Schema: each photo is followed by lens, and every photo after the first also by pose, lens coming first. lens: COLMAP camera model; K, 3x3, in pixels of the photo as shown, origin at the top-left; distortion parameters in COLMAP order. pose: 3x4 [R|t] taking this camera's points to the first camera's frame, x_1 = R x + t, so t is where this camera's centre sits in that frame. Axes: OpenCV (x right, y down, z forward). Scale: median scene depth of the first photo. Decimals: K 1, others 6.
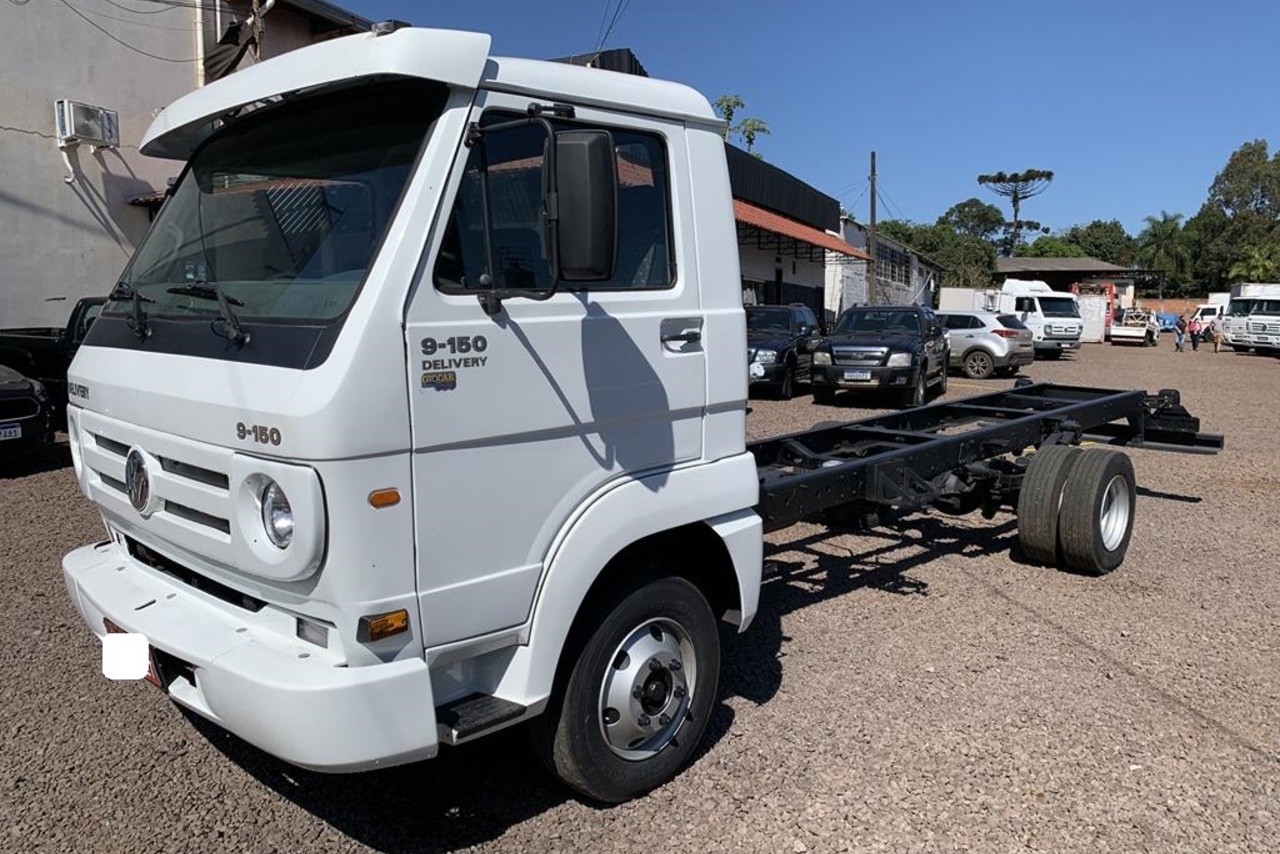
lens RADIAL K [[1066.9, 0, 640.0], [0, 1066.9, 427.0], [0, 0, 1]] dist [0.011248, 0.003299]
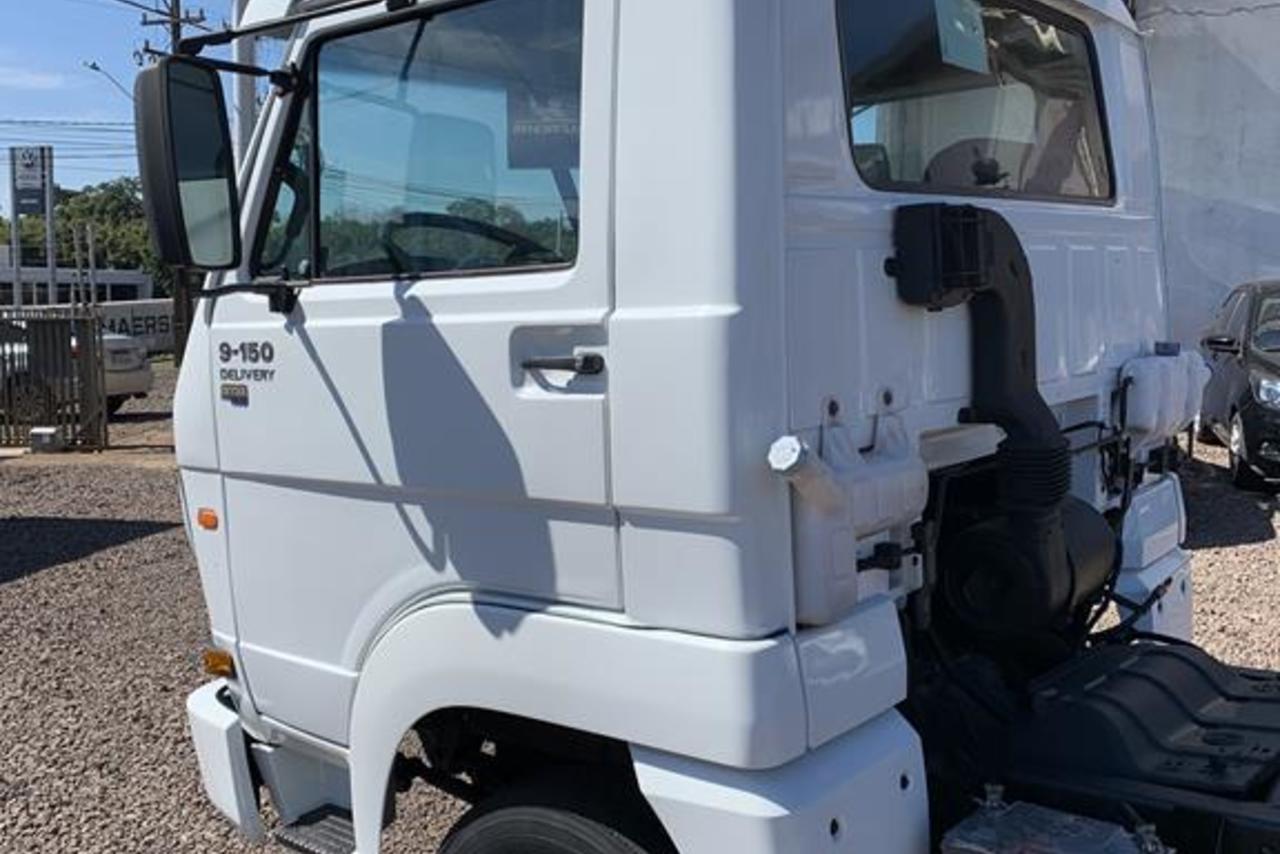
lens RADIAL K [[1066.9, 0, 640.0], [0, 1066.9, 427.0], [0, 0, 1]] dist [0.011248, 0.003299]
pose [[0.177664, 0.098758, -0.979123, 0.599364], [-0.118347, 0.989875, 0.078368, -0.106338], [0.976949, 0.101953, 0.187553, 1.022064]]
